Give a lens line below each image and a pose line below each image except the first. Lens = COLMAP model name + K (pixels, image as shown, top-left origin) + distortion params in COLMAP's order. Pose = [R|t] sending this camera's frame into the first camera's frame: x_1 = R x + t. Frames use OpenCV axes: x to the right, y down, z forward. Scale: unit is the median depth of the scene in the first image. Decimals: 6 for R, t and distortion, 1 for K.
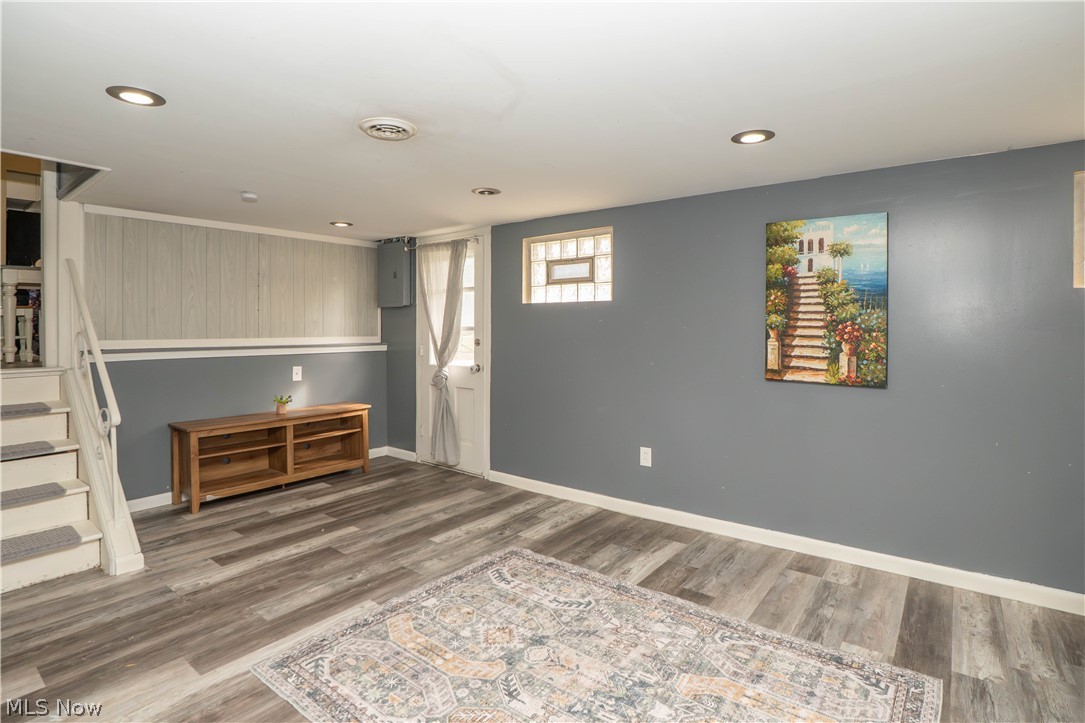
lens RADIAL K [[542.0, 0, 521.3], [0, 542.0, 329.8], [0, 0, 1]] dist [-0.039733, 0.007715]
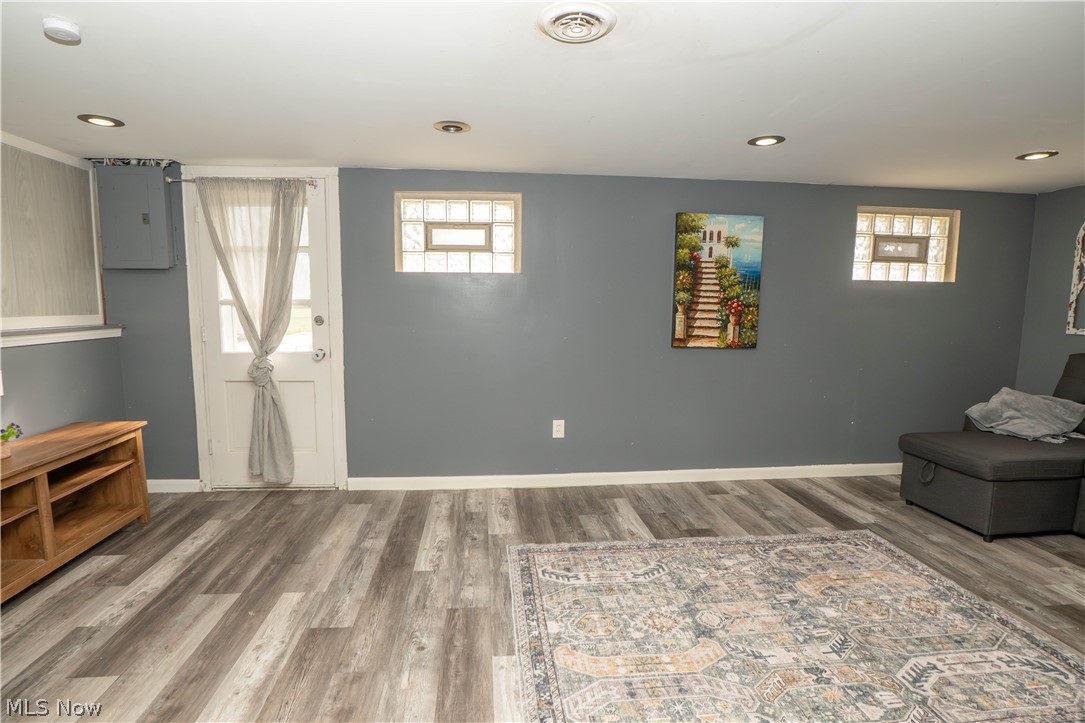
lens RADIAL K [[542.0, 0, 535.0], [0, 542.0, 372.4], [0, 0, 1]] dist [-0.039733, 0.007715]
pose [[0.719672, -0.082807, 0.689358, -0.605701], [-0.003431, 0.992426, 0.122794, 0.002308], [-0.694305, -0.090737, 0.713938, 0.363753]]
